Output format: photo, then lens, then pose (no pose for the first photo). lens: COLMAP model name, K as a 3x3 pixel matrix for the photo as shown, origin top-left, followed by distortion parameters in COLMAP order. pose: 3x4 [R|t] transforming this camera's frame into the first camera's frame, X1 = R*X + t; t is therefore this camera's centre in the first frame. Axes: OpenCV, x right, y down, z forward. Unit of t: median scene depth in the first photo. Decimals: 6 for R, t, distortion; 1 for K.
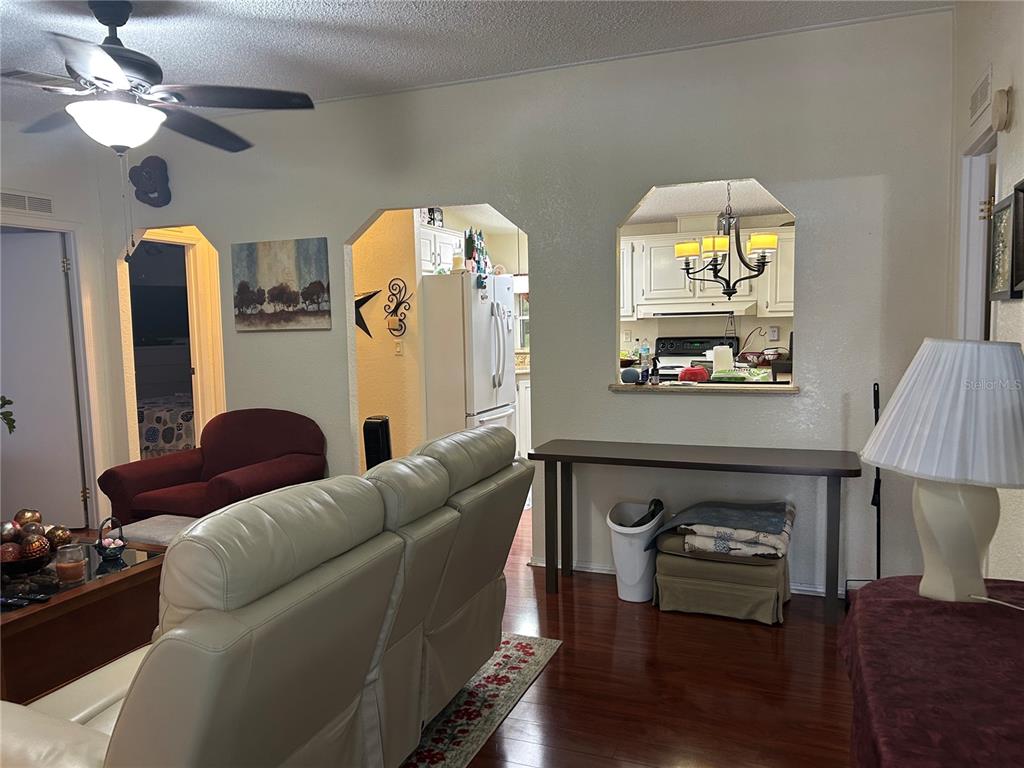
lens RADIAL K [[769.8, 0, 508.7], [0, 769.8, 383.9], [0, 0, 1]] dist [0.066984, -0.071030]
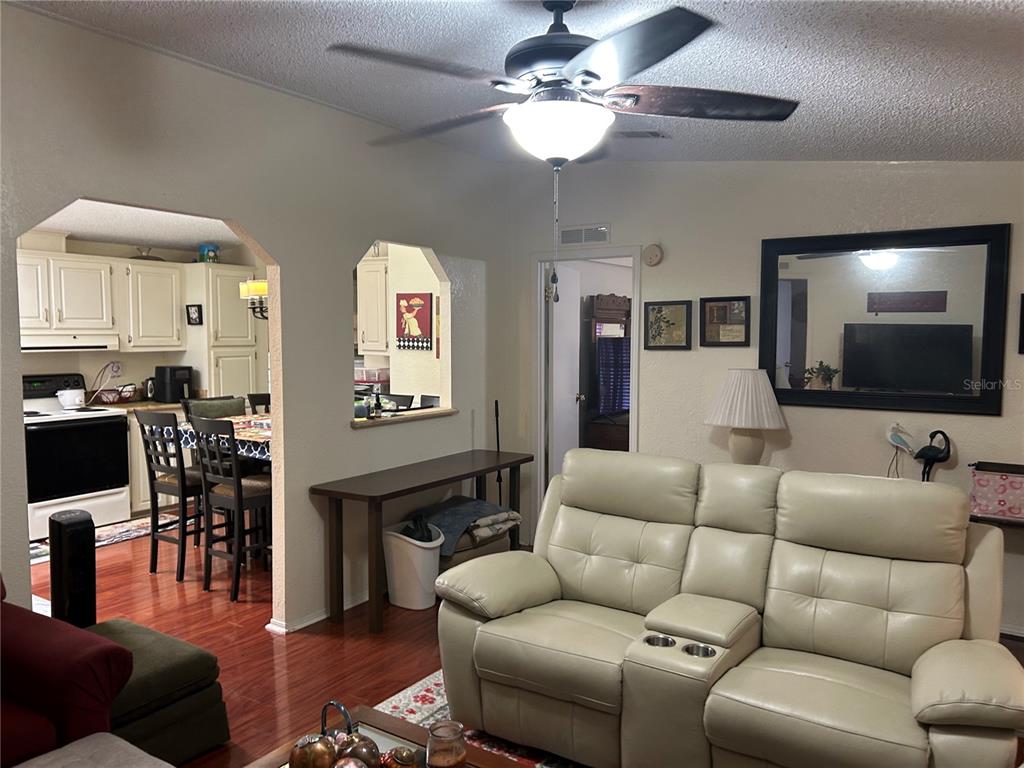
lens RADIAL K [[768.7, 0, 514.2], [0, 768.7, 394.5], [0, 0, 1]] dist [0.027219, -0.002420]
pose [[0.194414, -0.056134, 0.979312, -0.719464], [0.076779, 0.996169, 0.041857, -0.053463], [-0.977910, 0.067053, 0.197980, 0.499967]]
